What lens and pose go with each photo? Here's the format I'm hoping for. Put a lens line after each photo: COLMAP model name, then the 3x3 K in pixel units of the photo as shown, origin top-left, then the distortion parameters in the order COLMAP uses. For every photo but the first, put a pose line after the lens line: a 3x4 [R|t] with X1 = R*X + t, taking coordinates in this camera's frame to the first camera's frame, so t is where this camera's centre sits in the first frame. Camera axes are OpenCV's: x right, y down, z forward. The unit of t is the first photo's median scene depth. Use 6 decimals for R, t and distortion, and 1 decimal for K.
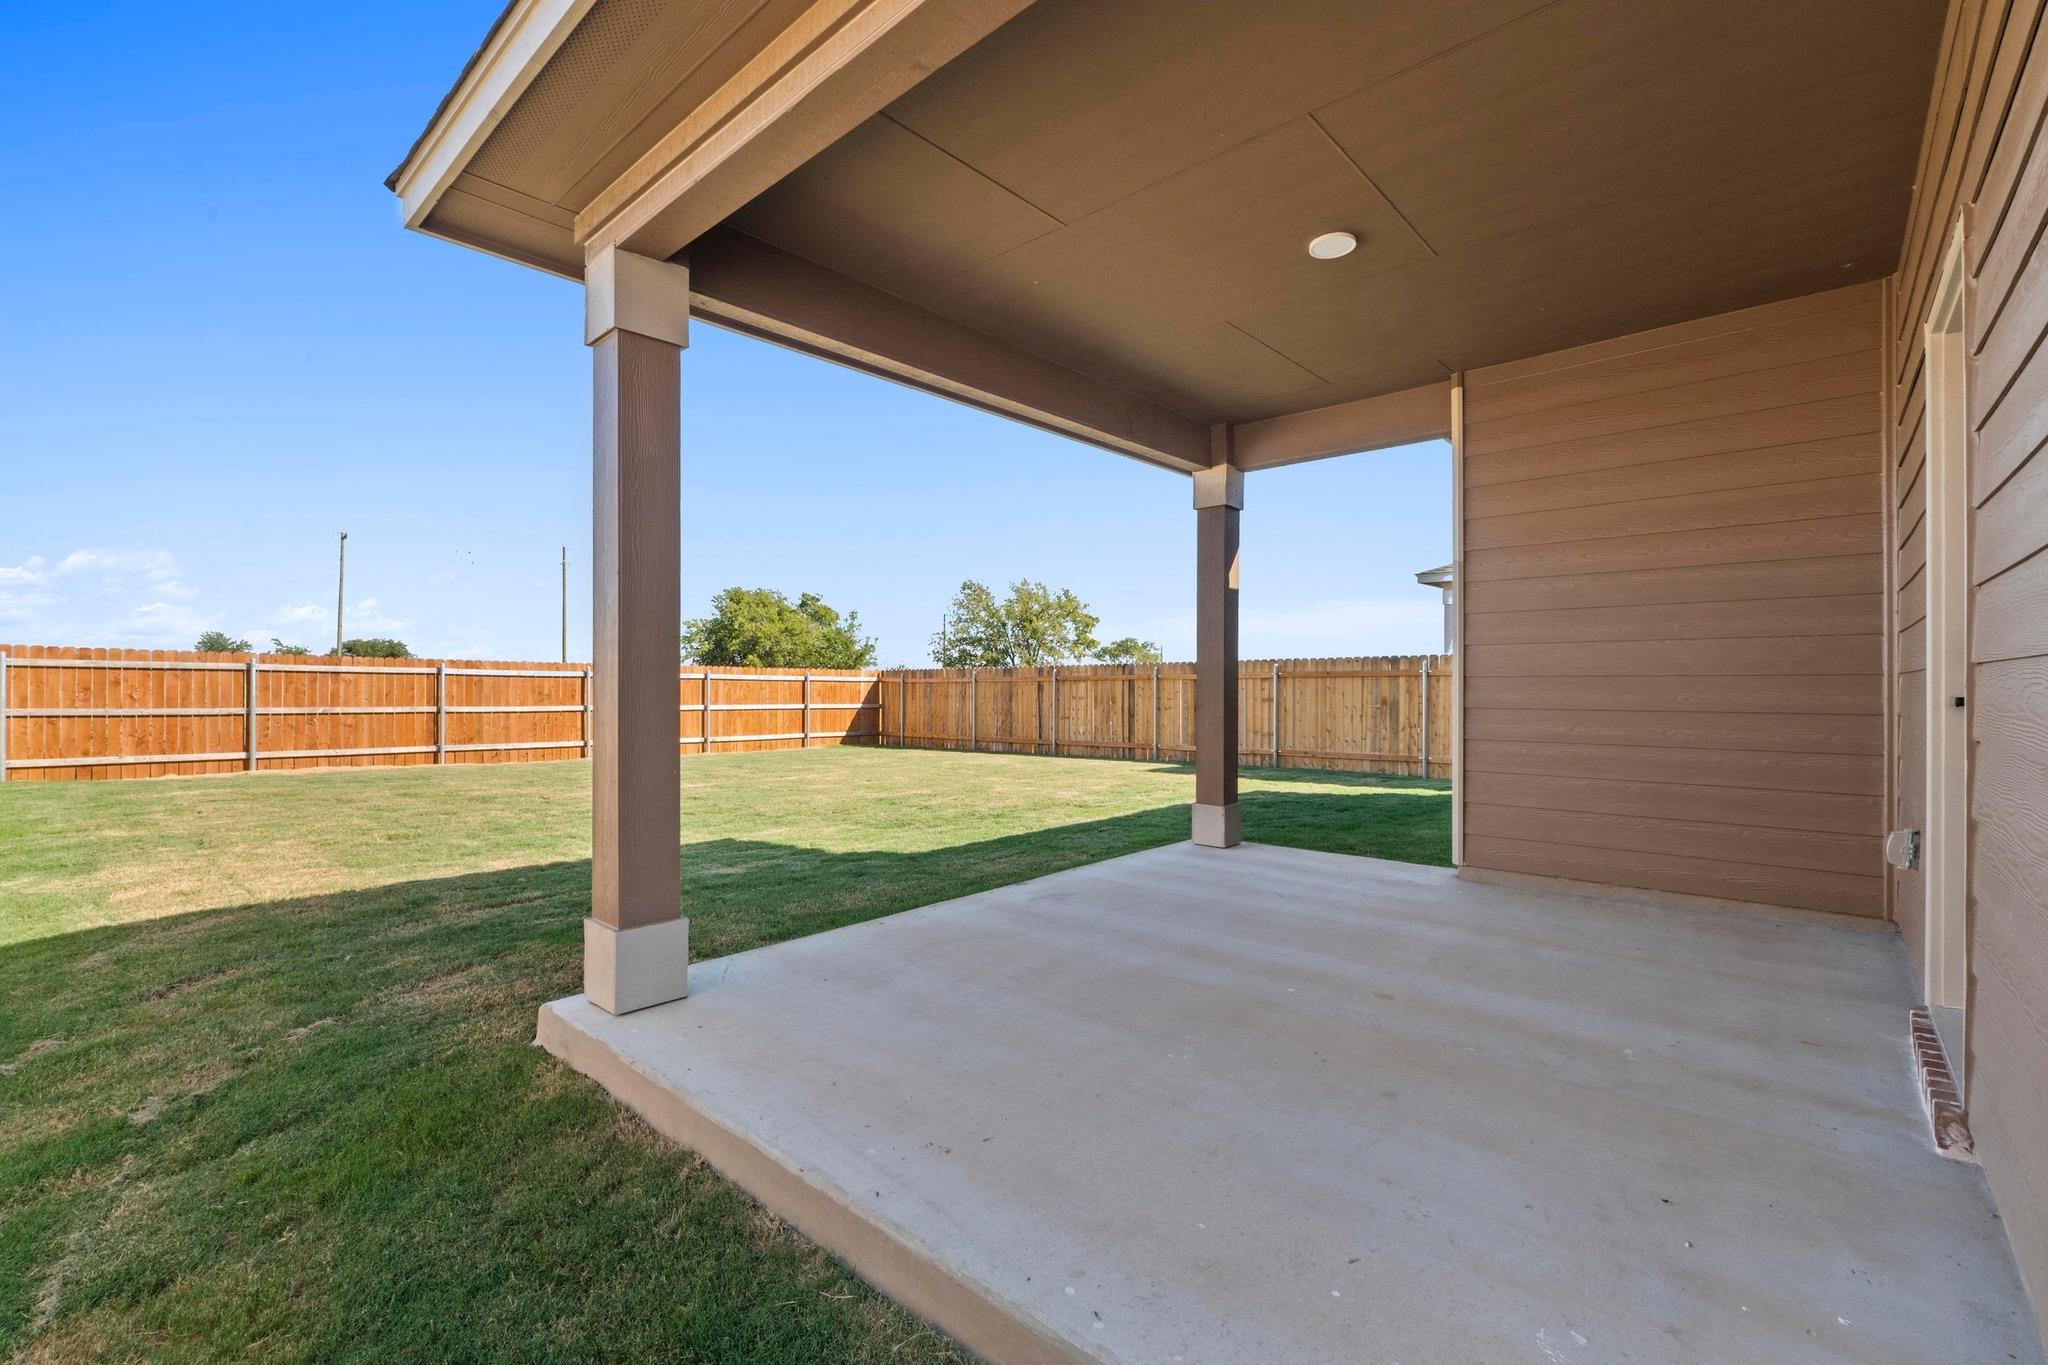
lens RADIAL K [[893.8, 0, 1029.8], [0, 893.8, 680.8], [0, 0, 1]] dist [-0.005286, -0.001064]
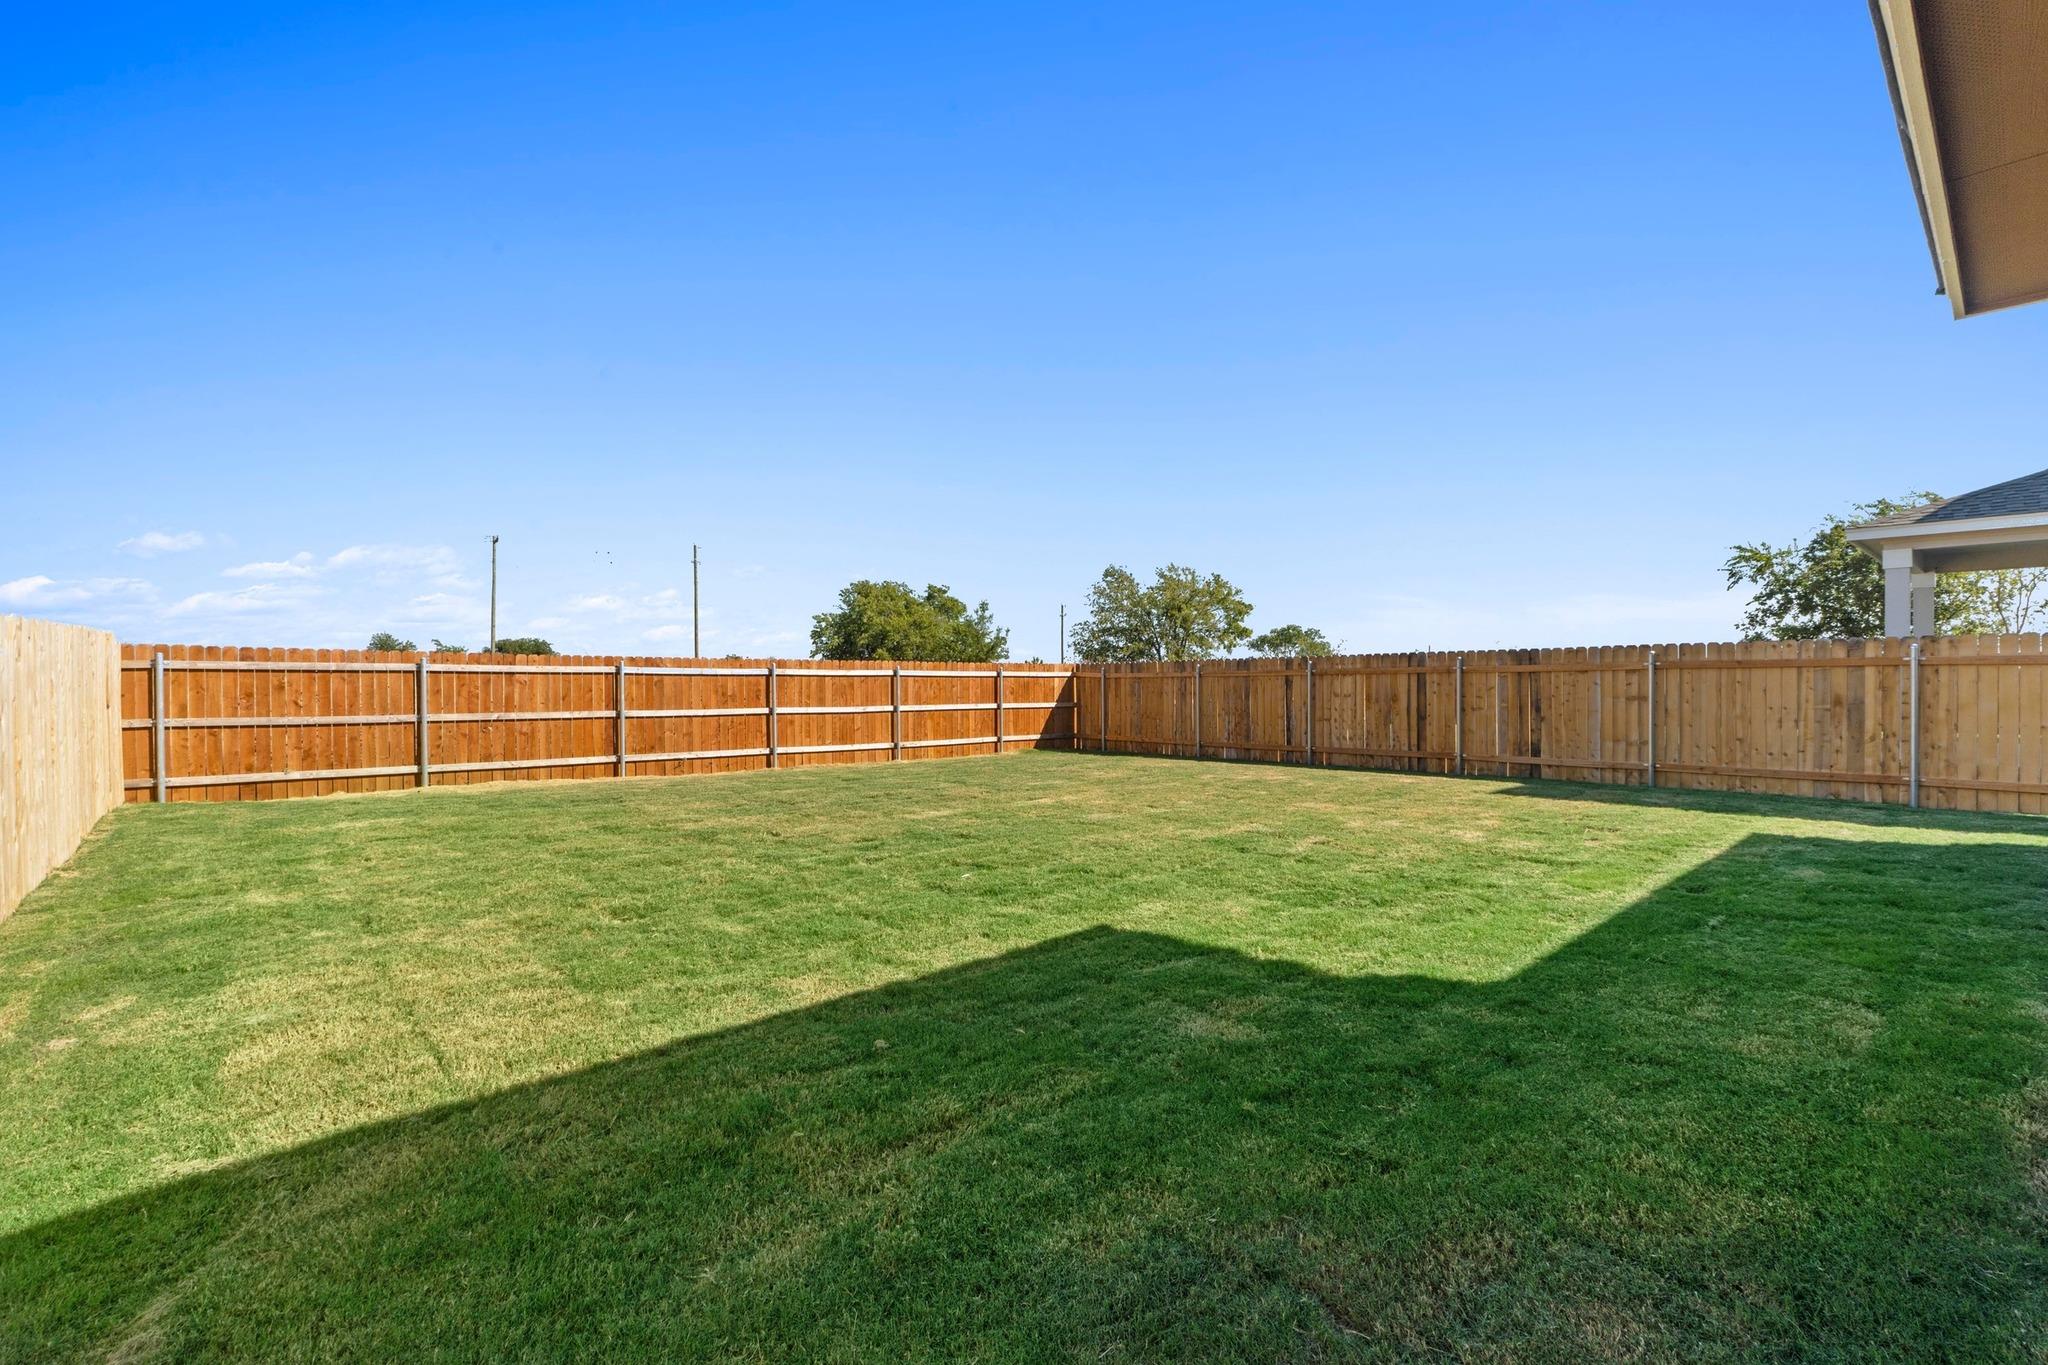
lens RADIAL K [[893.8, 0, 1022.1], [0, 893.8, 683.0], [0, 0, 1]] dist [-0.005286, -0.001064]
pose [[0.992625, -0.007104, -0.121013, -0.152253], [0.008503, 0.999903, 0.011046, -0.004203], [0.120923, -0.011994, 0.992589, 0.167587]]
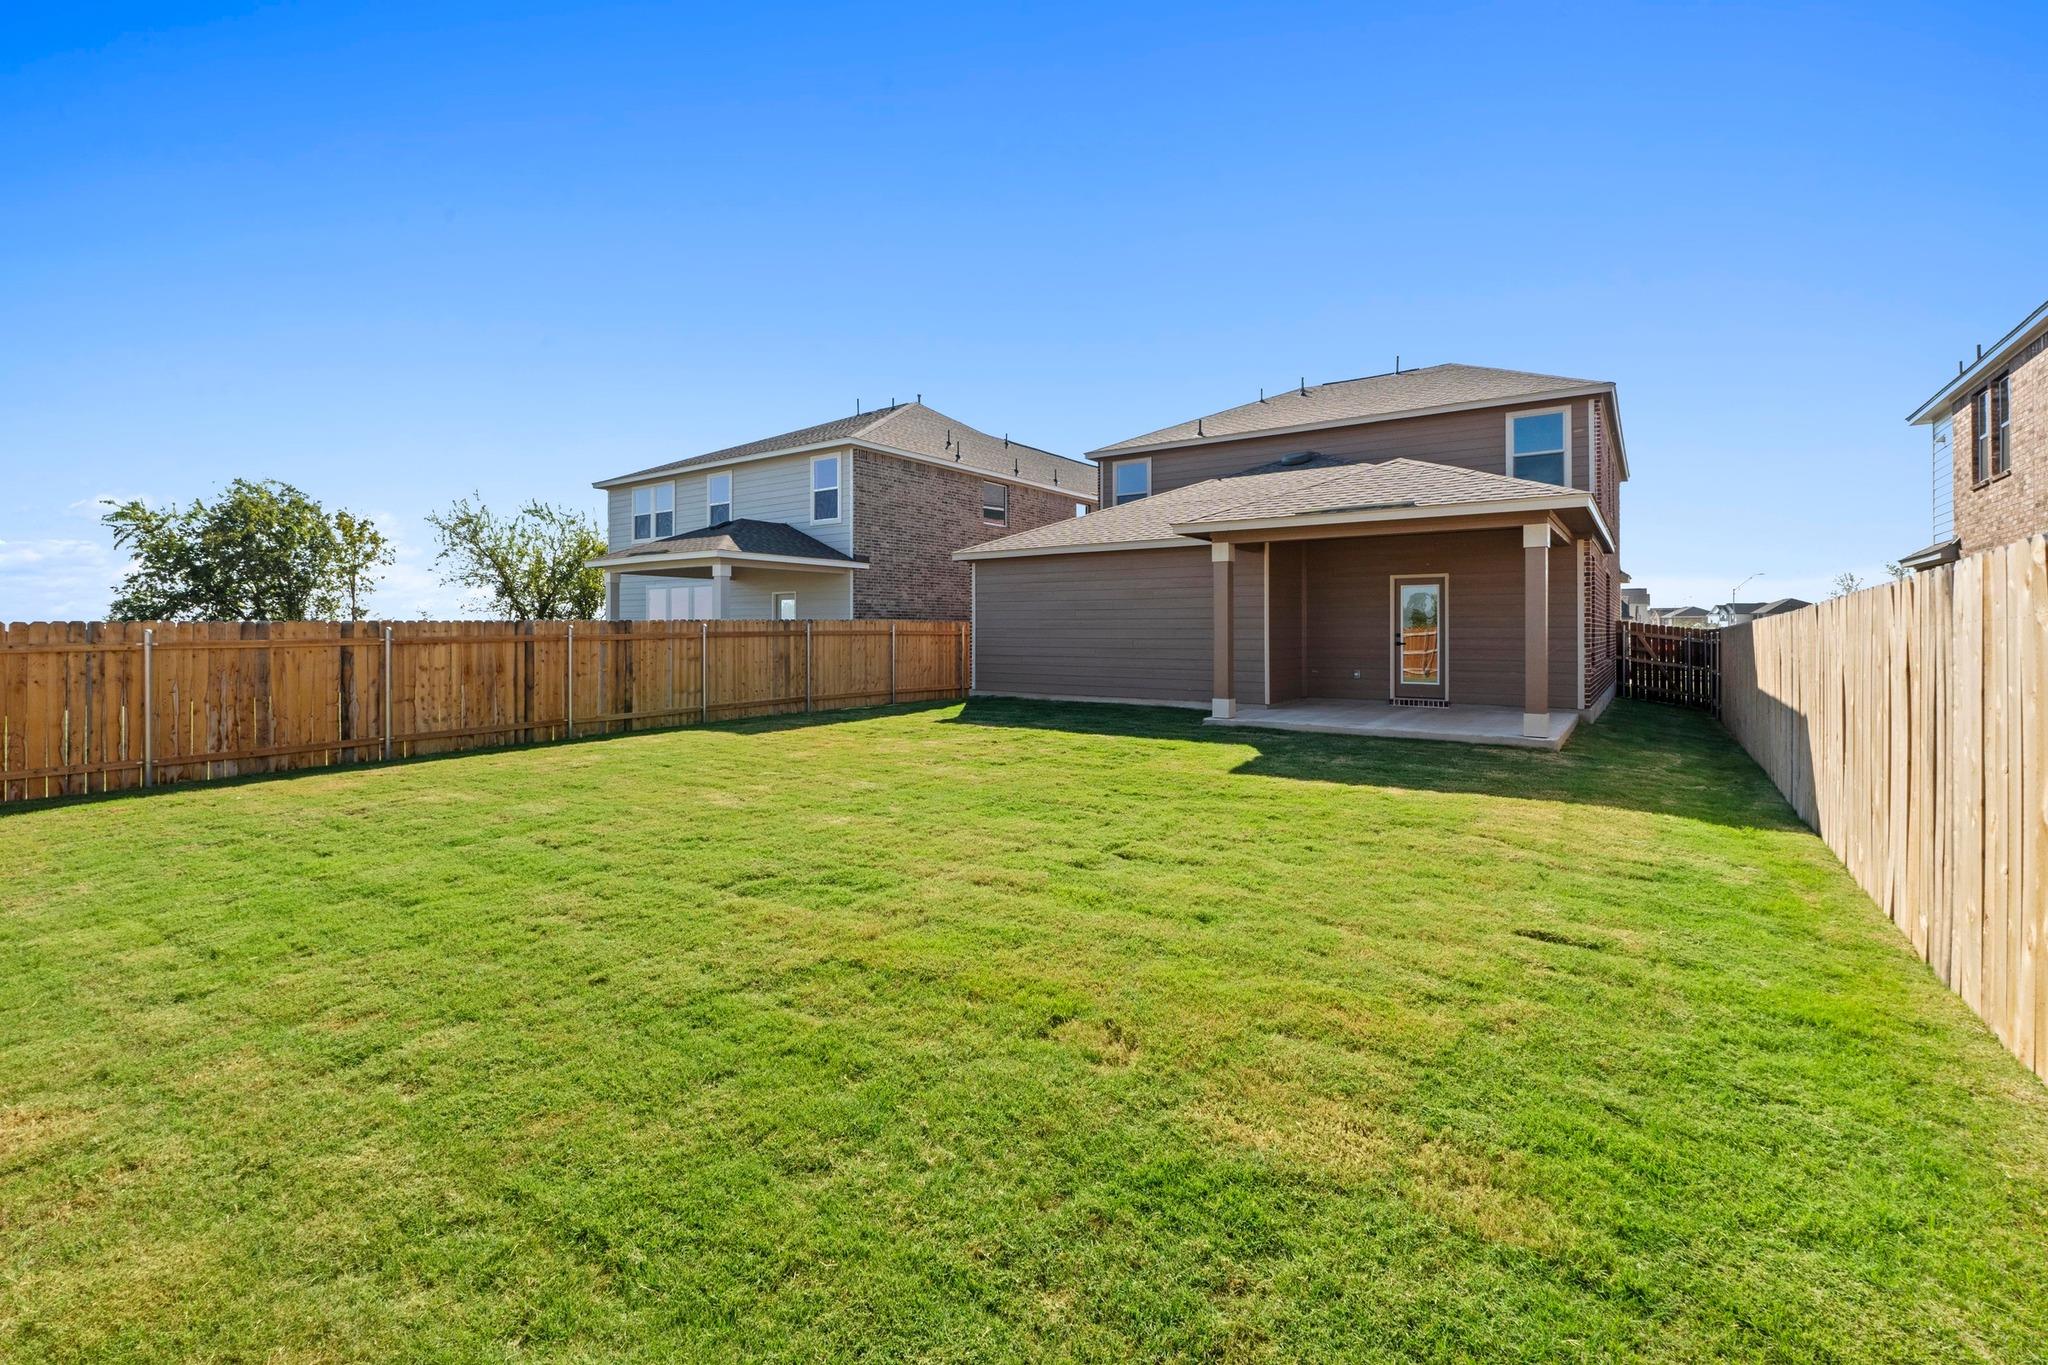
lens RADIAL K [[893.8, 0, 1012.5], [0, 893.8, 633.7], [0, 0, 1]] dist [-0.005286, -0.001064]
pose [[-0.109876, -0.005693, 0.993929, -0.737385], [0.002476, 0.999979, 0.006001, -0.011778], [-0.993942, 0.003120, -0.109860, 0.698340]]
